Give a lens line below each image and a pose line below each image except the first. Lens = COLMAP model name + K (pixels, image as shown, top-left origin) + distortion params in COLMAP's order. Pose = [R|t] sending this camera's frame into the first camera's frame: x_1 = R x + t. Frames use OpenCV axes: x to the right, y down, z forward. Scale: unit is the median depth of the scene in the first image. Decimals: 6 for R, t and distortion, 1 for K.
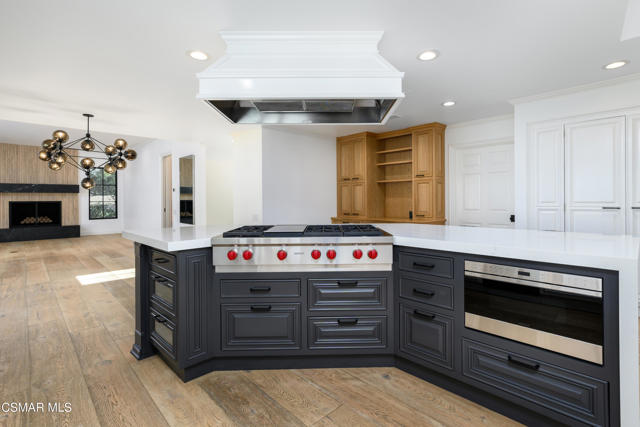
lens RADIAL K [[311.6, 0, 332.4], [0, 311.6, 199.7], [0, 0, 1]] dist [-0.000957, -0.000228]
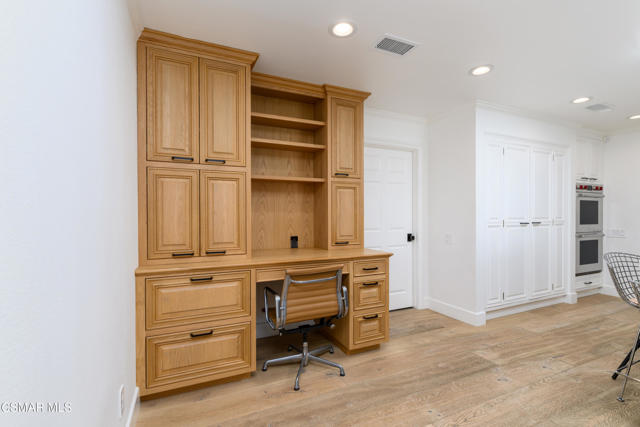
lens RADIAL K [[300.7, 0, 319.6], [0, 300.7, 220.3], [0, 0, 1]] dist [0.001090, 0.000058]
pose [[0.346676, -0.003012, 0.937980, -0.137526], [0.003606, 0.999992, 0.001879, 0.003675], [-0.937978, 0.002731, 0.346684, 0.439833]]
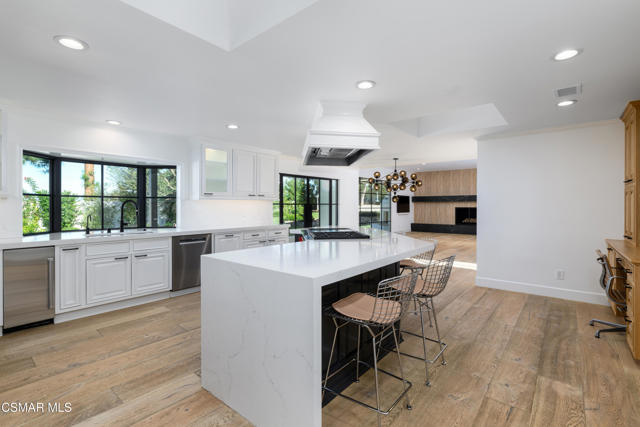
lens RADIAL K [[300.4, 0, 324.2], [0, 300.4, 203.3], [0, 0, 1]] dist [0.000241, 0.000063]
pose [[0.102149, -0.000364, -0.994769, 0.357830], [-0.000338, 1.000000, -0.000401, -0.012894], [0.994769, 0.000378, 0.102148, 0.197289]]
